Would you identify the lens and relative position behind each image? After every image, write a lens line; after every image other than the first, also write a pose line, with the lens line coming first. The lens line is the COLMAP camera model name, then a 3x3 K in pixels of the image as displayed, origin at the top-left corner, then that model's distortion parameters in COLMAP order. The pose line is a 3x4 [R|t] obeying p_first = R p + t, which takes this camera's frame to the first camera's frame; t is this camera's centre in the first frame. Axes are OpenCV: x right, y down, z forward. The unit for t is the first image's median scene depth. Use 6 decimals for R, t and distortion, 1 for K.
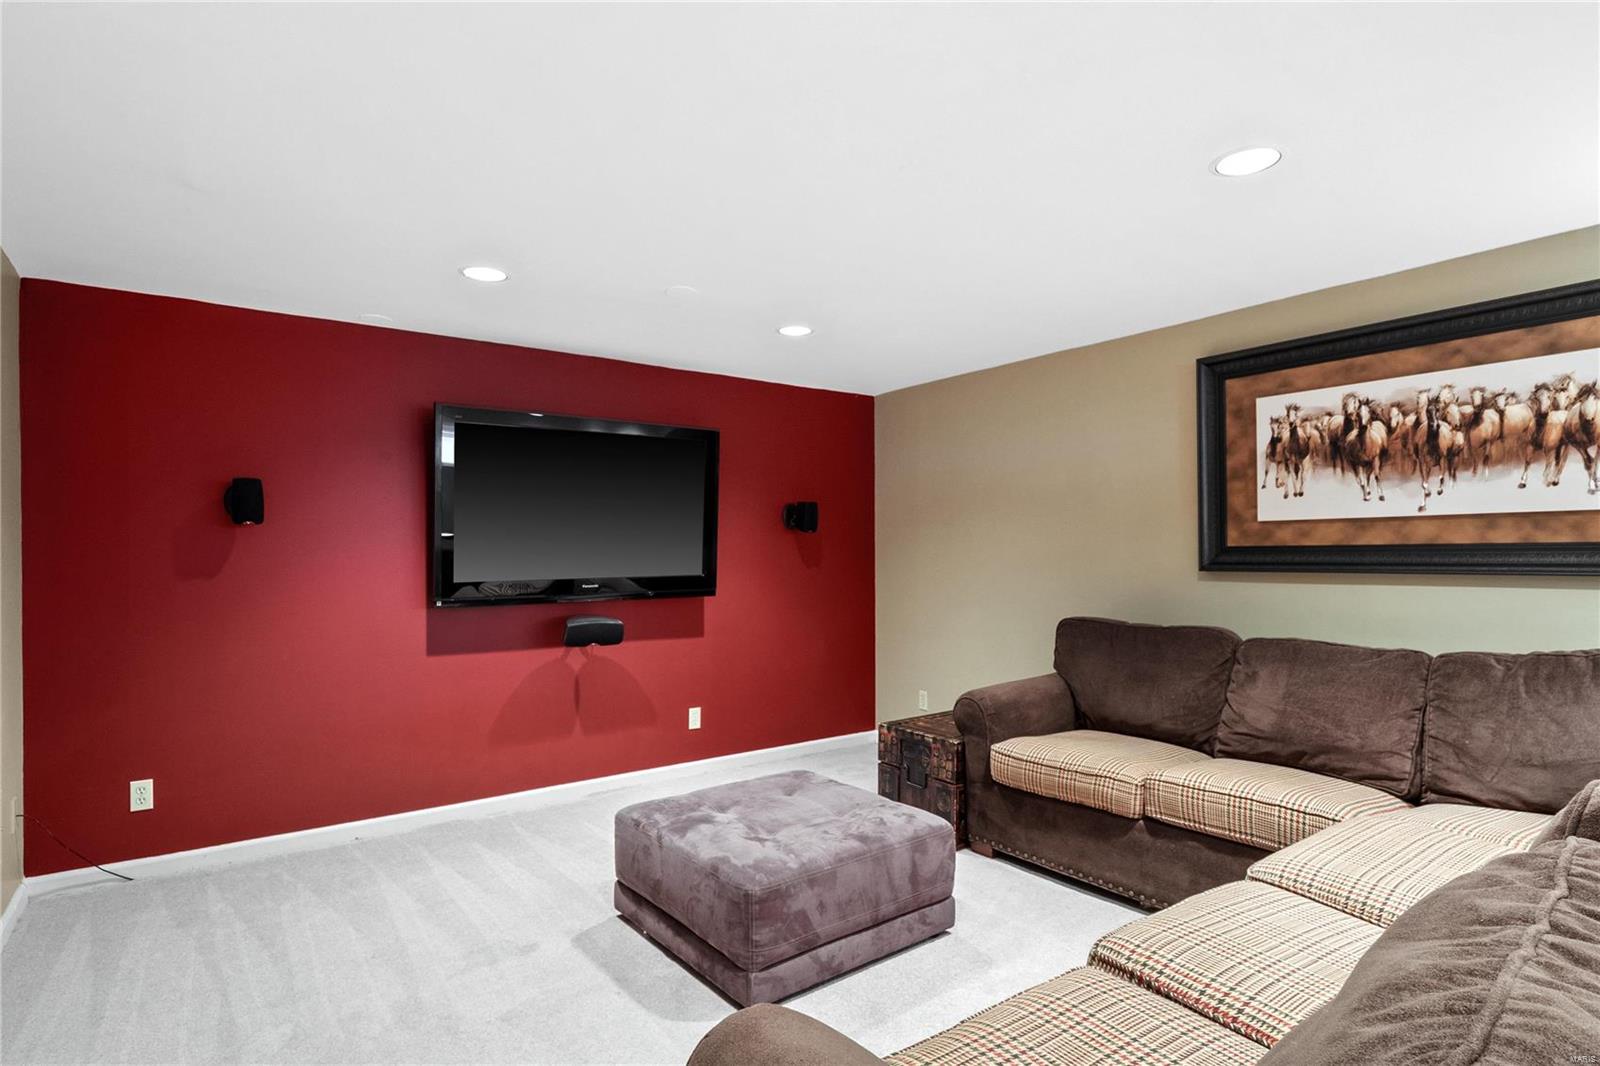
lens RADIAL K [[814.8, 0, 800.0], [0, 814.8, 534.7], [0, 0, 1]] dist [-0.022251, 0.000642]
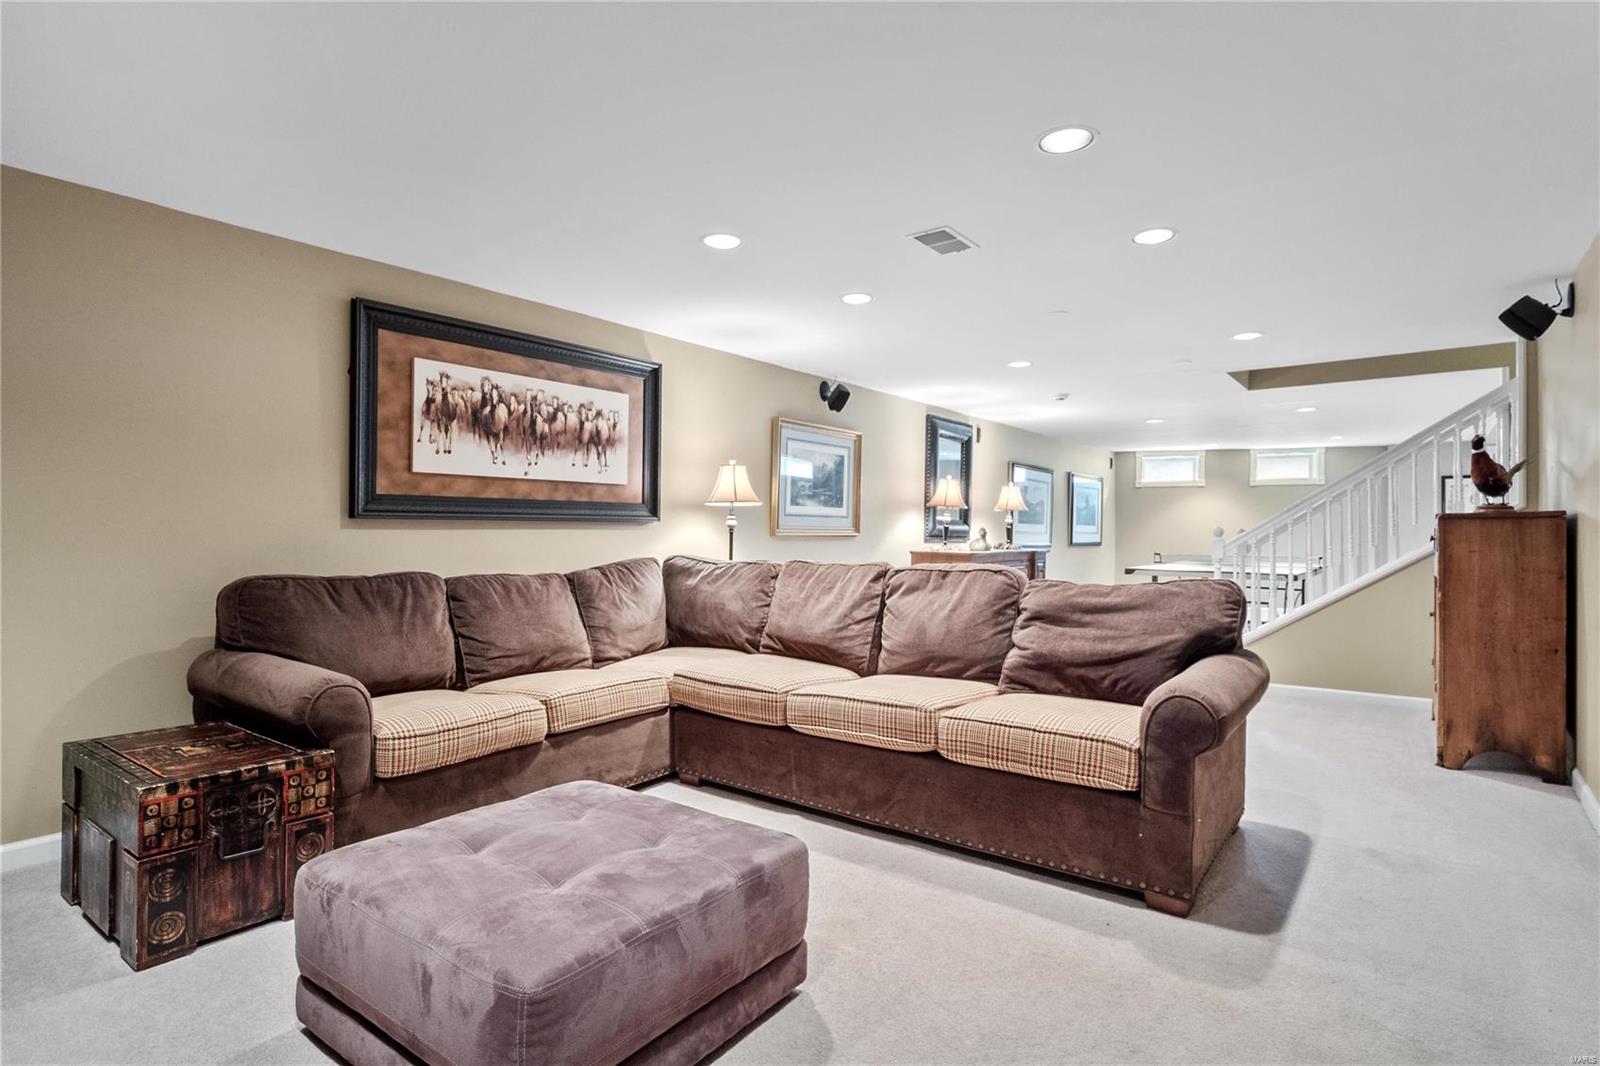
lens RADIAL K [[814.8, 0, 800.0], [0, 814.8, 534.7], [0, 0, 1]] dist [-0.022251, 0.000642]
pose [[-0.291623, -0.006641, 0.956510, -0.673586], [-0.029487, 0.999563, -0.002051, 0.058799], [-0.956079, -0.028803, -0.291691, 0.906142]]
